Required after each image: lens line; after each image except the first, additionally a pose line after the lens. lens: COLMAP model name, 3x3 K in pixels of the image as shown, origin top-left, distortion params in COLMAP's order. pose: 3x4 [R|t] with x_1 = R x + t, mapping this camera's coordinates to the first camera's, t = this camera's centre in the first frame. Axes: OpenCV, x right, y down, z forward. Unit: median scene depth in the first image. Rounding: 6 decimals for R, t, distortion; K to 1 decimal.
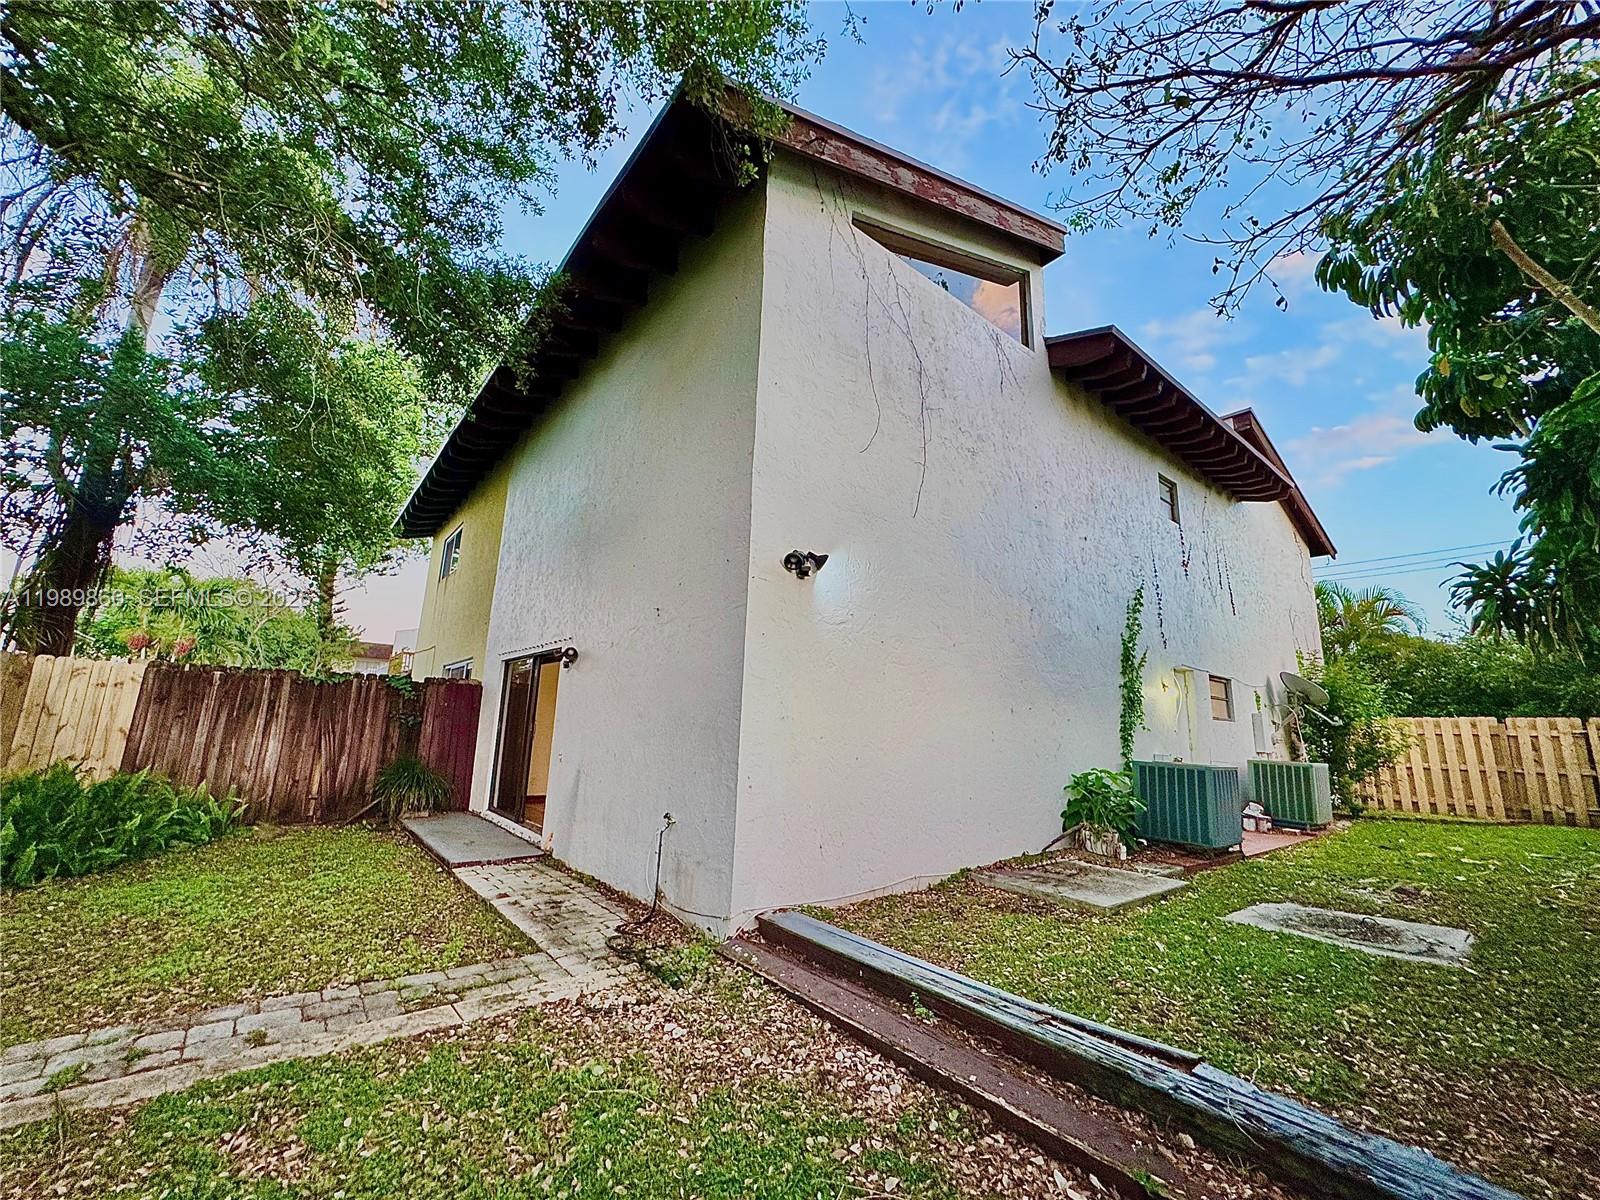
lens RADIAL K [[640.7, 0, 797.9], [0, 640.7, 602.2], [0, 0, 1]] dist [-0.001434, -0.000099]
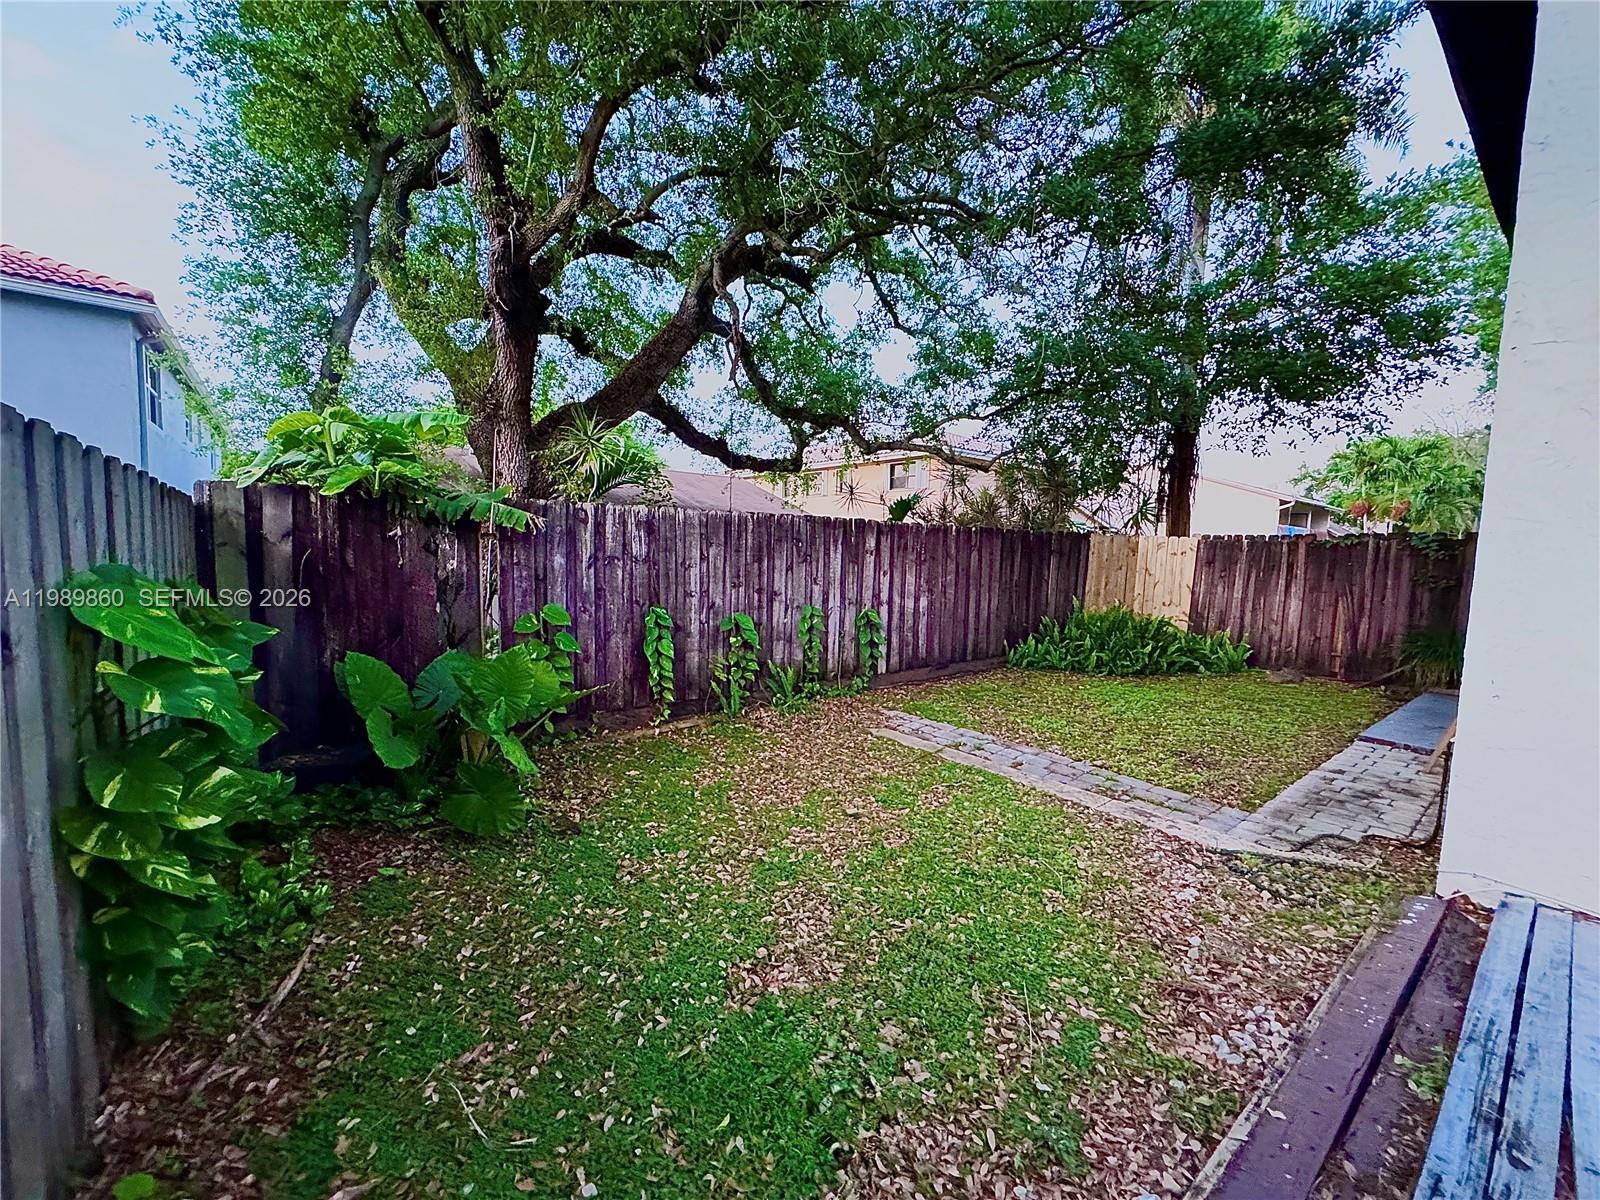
lens RADIAL K [[640.7, 0, 801.9], [0, 640.7, 601.2], [0, 0, 1]] dist [-0.001434, -0.000099]
pose [[-0.017062, 0.047307, -0.998735, 0.548030], [0.166683, 0.985037, 0.043811, 0.056821], [0.985863, -0.165724, -0.024692, 0.360199]]
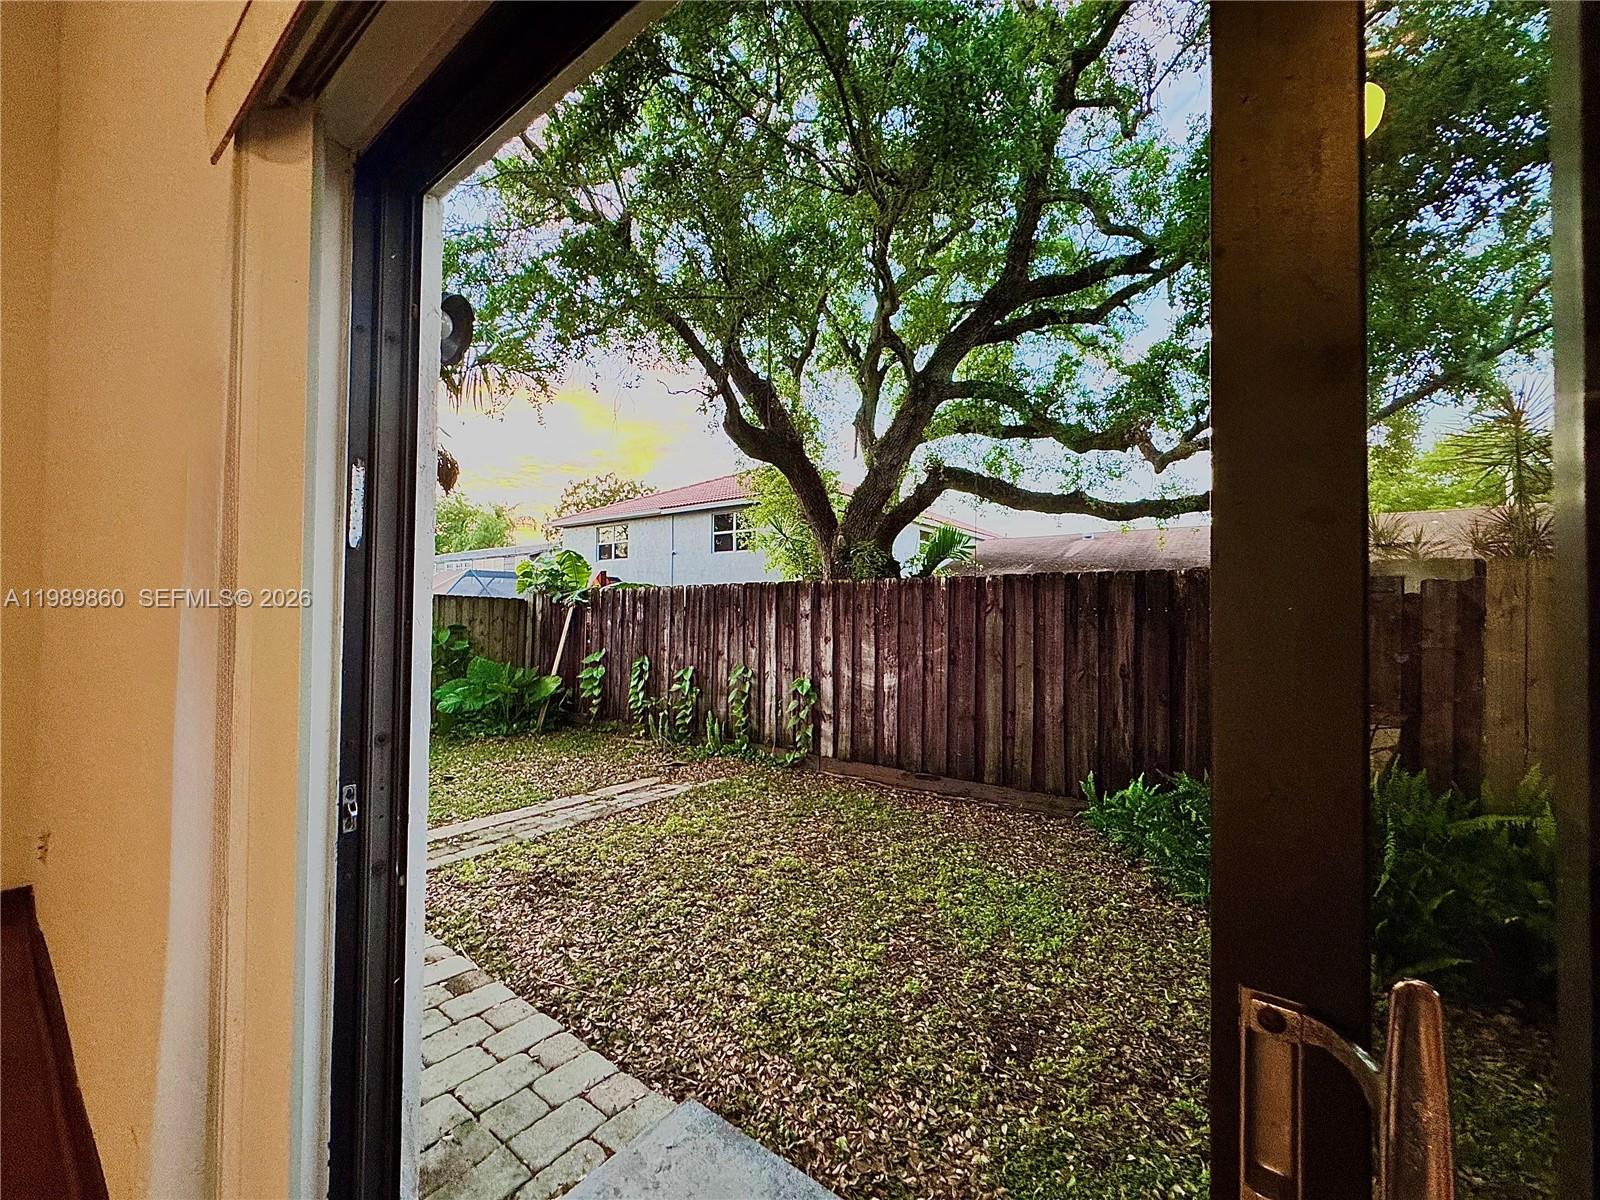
lens RADIAL K [[640.7, 0, 804.7], [0, 640.7, 603.7], [0, 0, 1]] dist [-0.001434, -0.000099]
pose [[-0.968613, -0.053543, -0.242739, -0.699920], [0.000619, 0.976003, -0.217756, 0.328835], [0.248573, -0.211072, -0.945336, 1.912552]]
